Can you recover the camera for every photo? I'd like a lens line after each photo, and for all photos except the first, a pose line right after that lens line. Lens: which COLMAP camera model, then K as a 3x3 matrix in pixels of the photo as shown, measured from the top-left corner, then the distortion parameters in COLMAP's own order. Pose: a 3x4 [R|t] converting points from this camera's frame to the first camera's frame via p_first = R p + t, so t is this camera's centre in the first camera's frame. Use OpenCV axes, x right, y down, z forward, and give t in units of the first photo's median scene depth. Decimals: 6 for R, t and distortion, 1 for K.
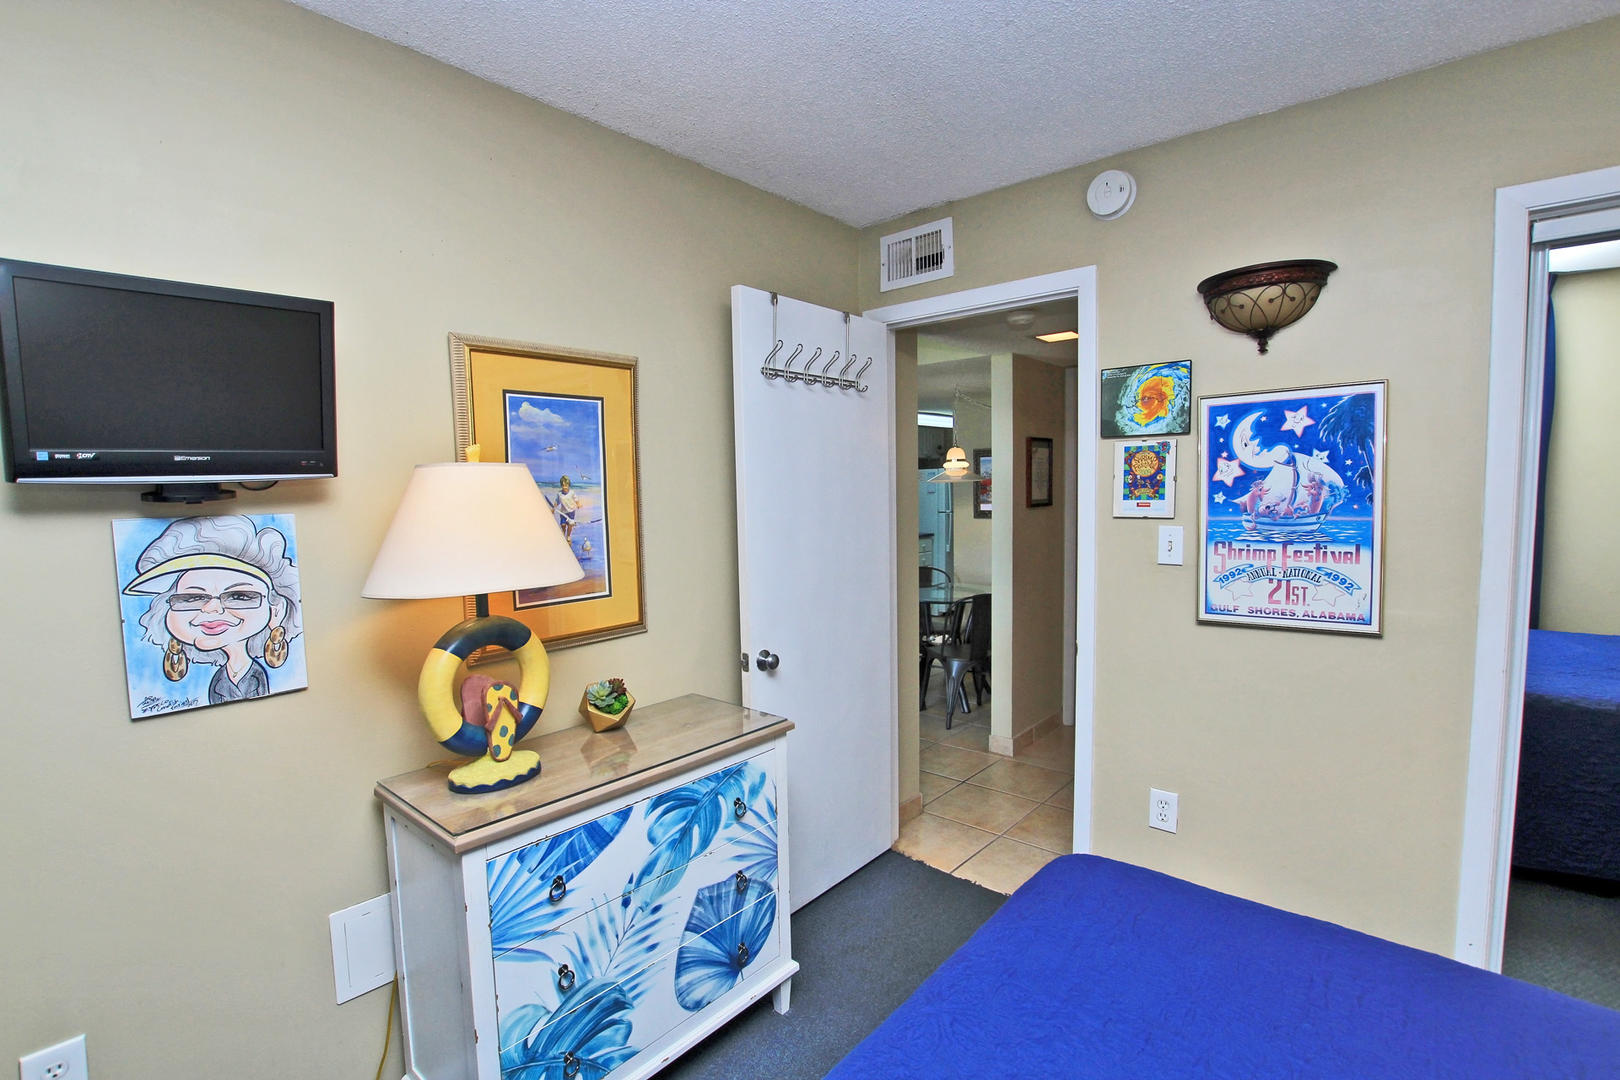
lens RADIAL K [[765.3, 0, 810.0], [0, 765.3, 540.0], [0, 0, 1]] dist [-0.013683, -0.000417]
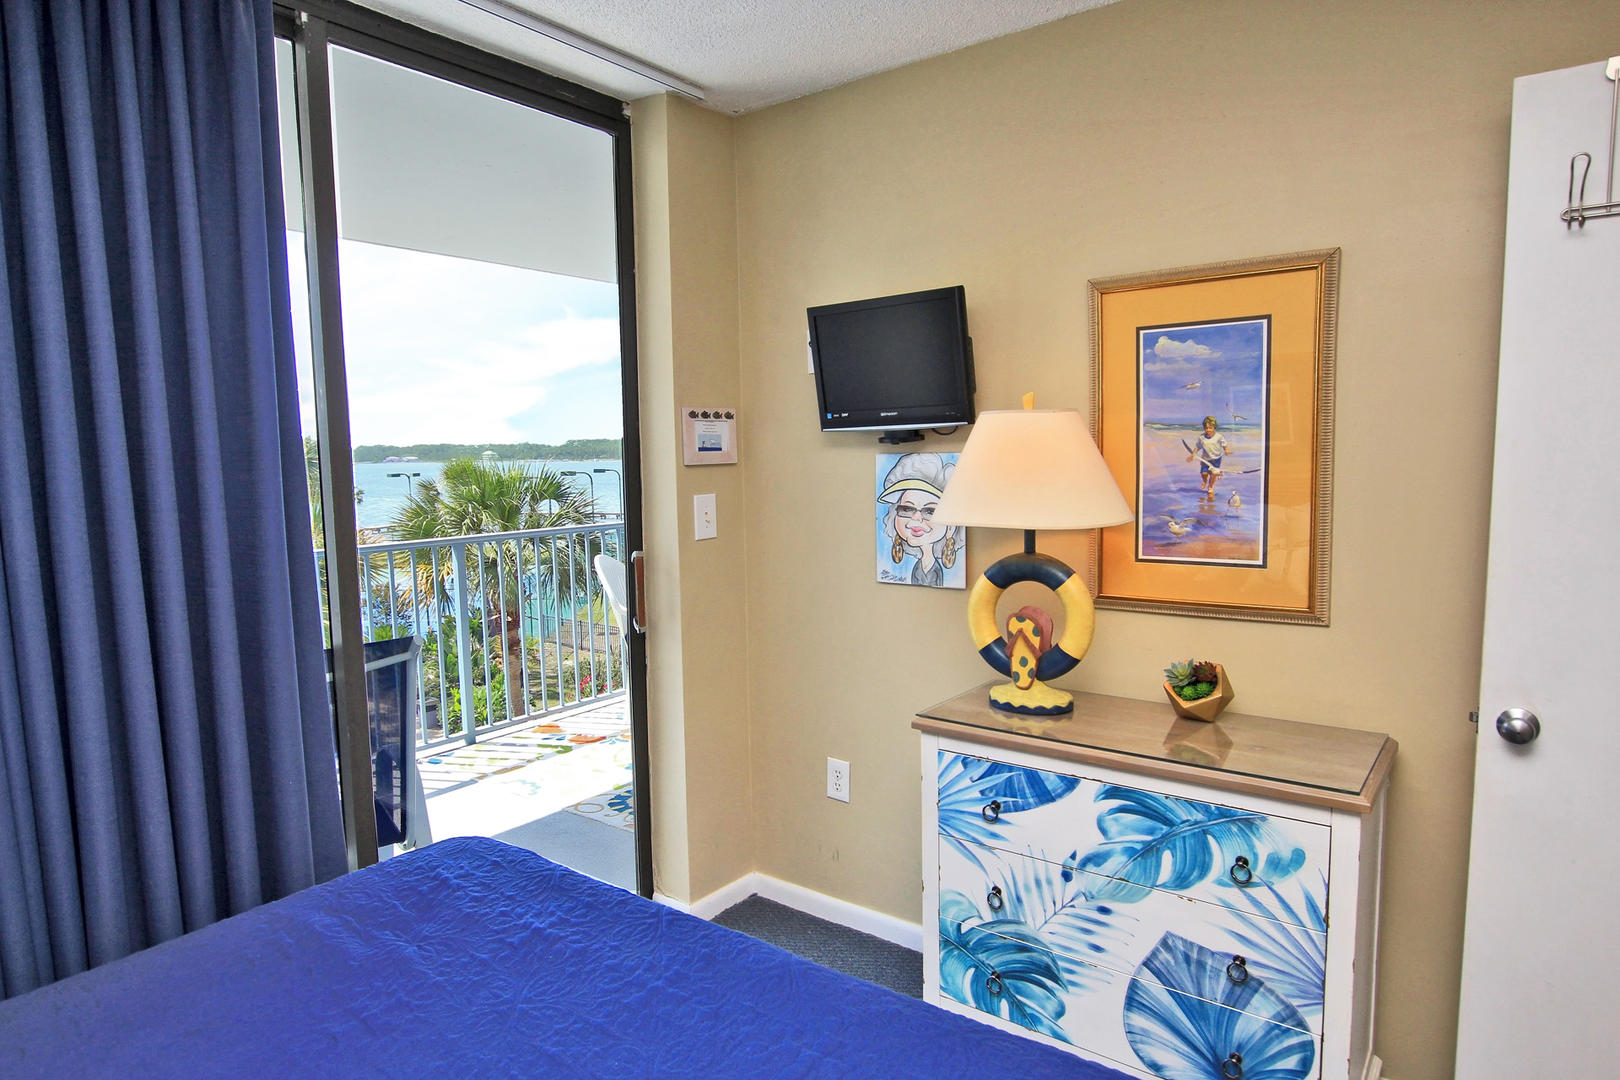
lens RADIAL K [[959.0, 0, 810.0], [0, 959.0, 540.0], [0, 0, 1]] dist [-0.000283, 0.001477]
pose [[0.064415, 0.107916, -0.992071, 0.842930], [-0.057343, 0.992893, 0.104282, -0.038502], [0.996274, 0.050171, 0.070146, 0.568231]]
